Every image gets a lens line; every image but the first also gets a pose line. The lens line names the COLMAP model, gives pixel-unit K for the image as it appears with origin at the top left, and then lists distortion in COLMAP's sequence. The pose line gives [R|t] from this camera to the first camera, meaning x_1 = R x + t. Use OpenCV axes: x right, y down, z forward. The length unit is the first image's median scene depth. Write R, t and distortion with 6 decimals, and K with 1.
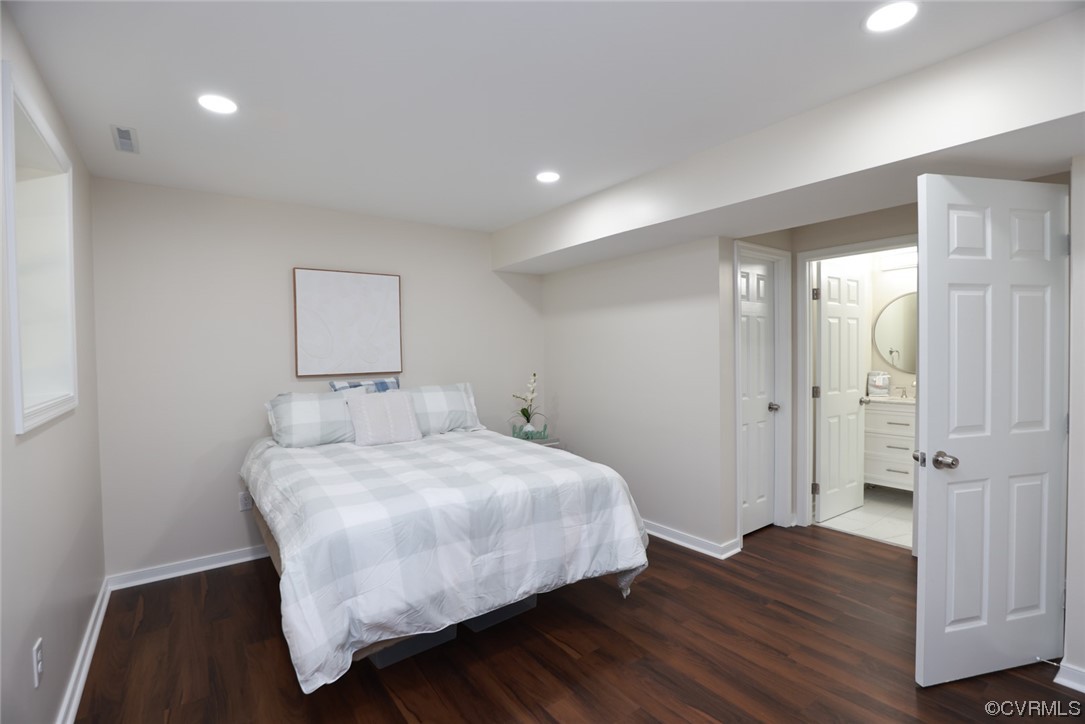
lens RADIAL K [[495.1, 0, 542.3], [0, 495.1, 360.8], [0, 0, 1]] dist [-0.037659, 0.007662]
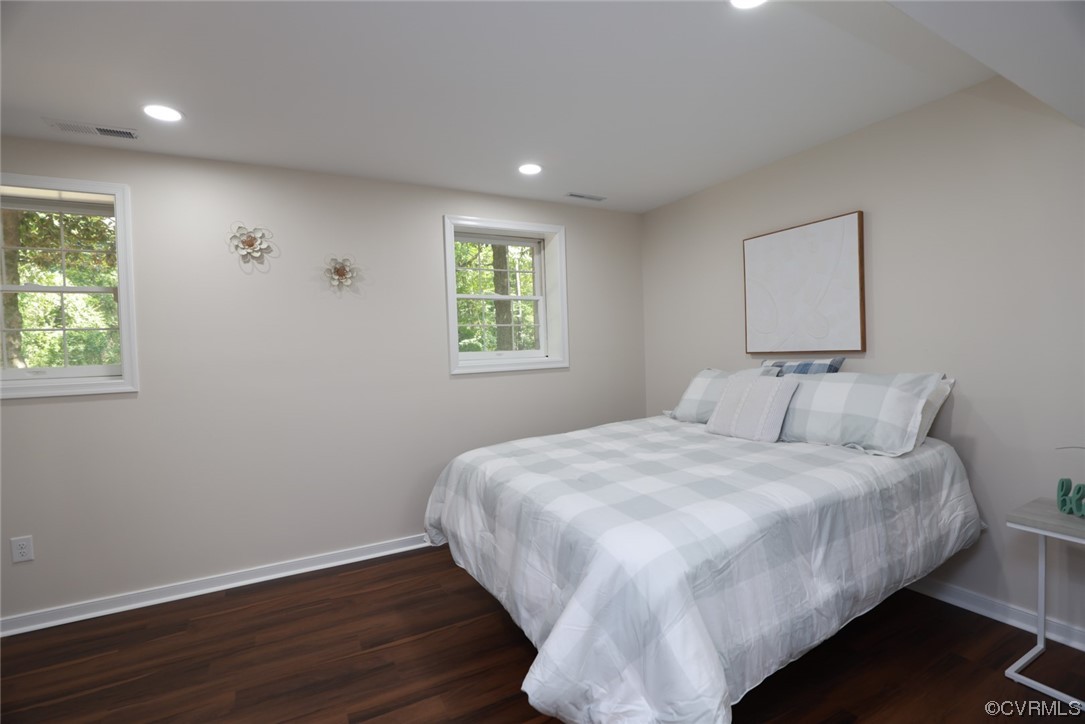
lens RADIAL K [[495.1, 0, 542.2], [0, 495.1, 357.5], [0, 0, 1]] dist [-0.037659, 0.007662]
pose [[-0.128222, 0.039183, -0.990971, 0.567551], [0.020070, 0.999117, 0.036909, -0.003370], [0.991542, -0.015156, -0.128895, 0.815867]]
